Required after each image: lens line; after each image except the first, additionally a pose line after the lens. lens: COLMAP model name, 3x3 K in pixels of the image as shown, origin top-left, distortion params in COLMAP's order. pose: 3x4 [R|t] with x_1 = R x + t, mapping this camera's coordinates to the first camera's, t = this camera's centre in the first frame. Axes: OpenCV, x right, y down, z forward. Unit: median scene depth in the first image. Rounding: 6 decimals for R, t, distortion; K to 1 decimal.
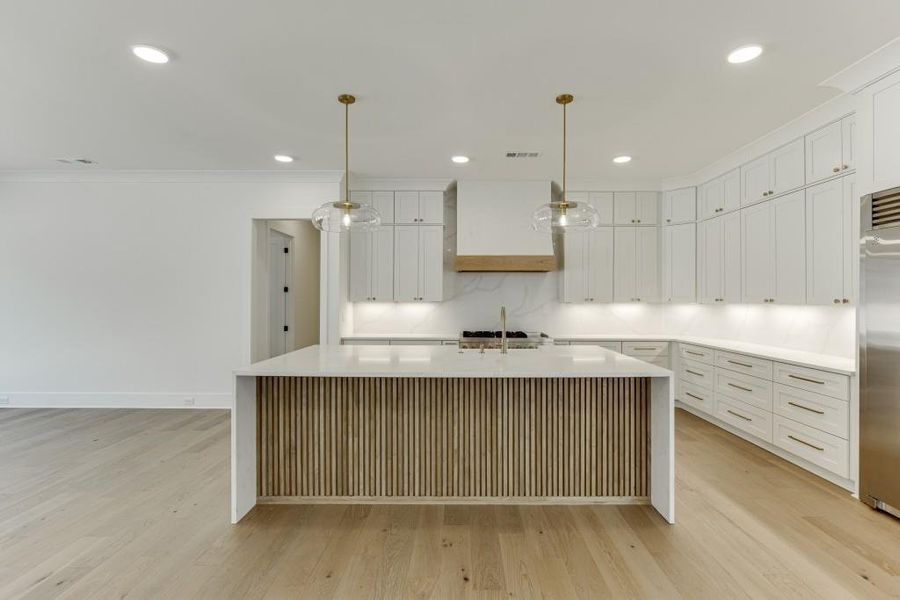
lens RADIAL K [[408.3, 0, 450.4], [0, 408.3, 300.6], [0, 0, 1]] dist [0.001581, -0.001035]
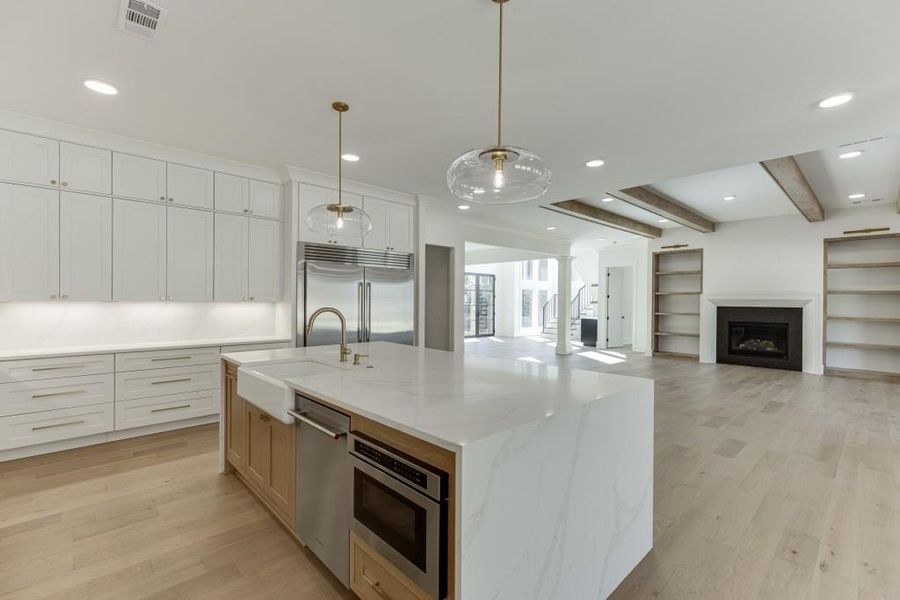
lens RADIAL K [[408.3, 0, 459.1], [0, 408.3, 298.1], [0, 0, 1]] dist [0.001581, -0.001035]
pose [[-0.697887, -0.005618, 0.716186, -0.679110], [-0.008051, 0.999968, -0.000001, -0.006895], [-0.716163, -0.005767, -0.697910, 1.515793]]
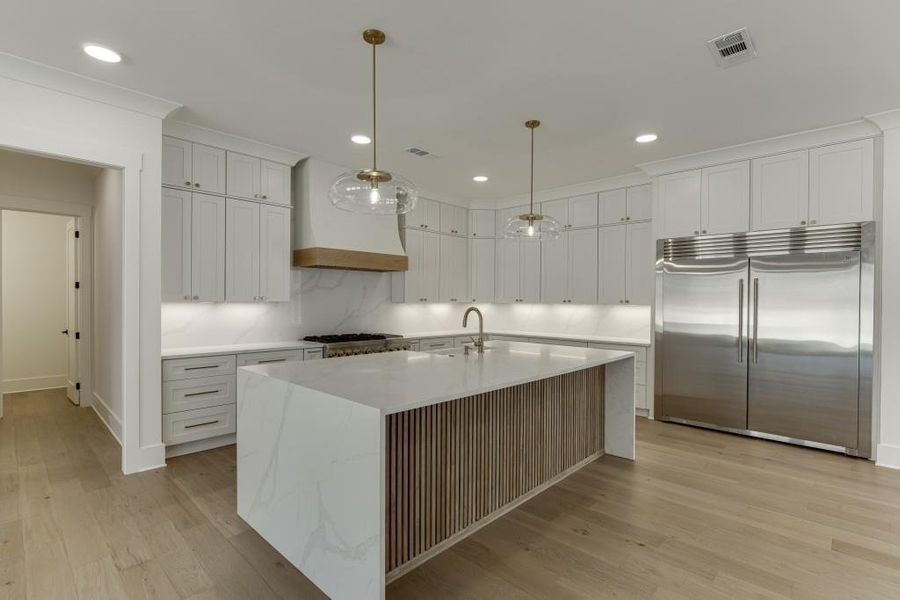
lens RADIAL K [[421.8, 0, 444.2], [0, 421.8, 301.8], [0, 0, 1]] dist [-0.004968, -0.000482]
pose [[0.697929, -0.001379, 0.716165, -0.725369], [-0.002653, 0.999986, 0.004512, -0.003707], [-0.716162, -0.005049, 0.697916, 0.346474]]
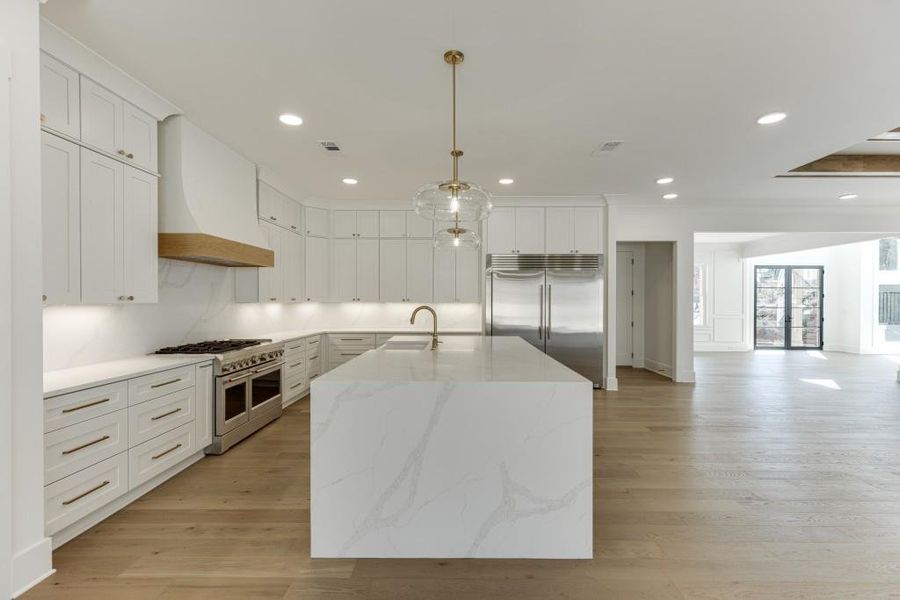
lens RADIAL K [[408.3, 0, 445.8], [0, 408.3, 302.0], [0, 0, 1]] dist [0.001581, -0.001035]
pose [[0.031205, -0.009038, 0.999472, -1.090318], [0.000112, 0.999959, 0.009039, -0.007566], [-0.999513, -0.000170, 0.031205, 0.993700]]
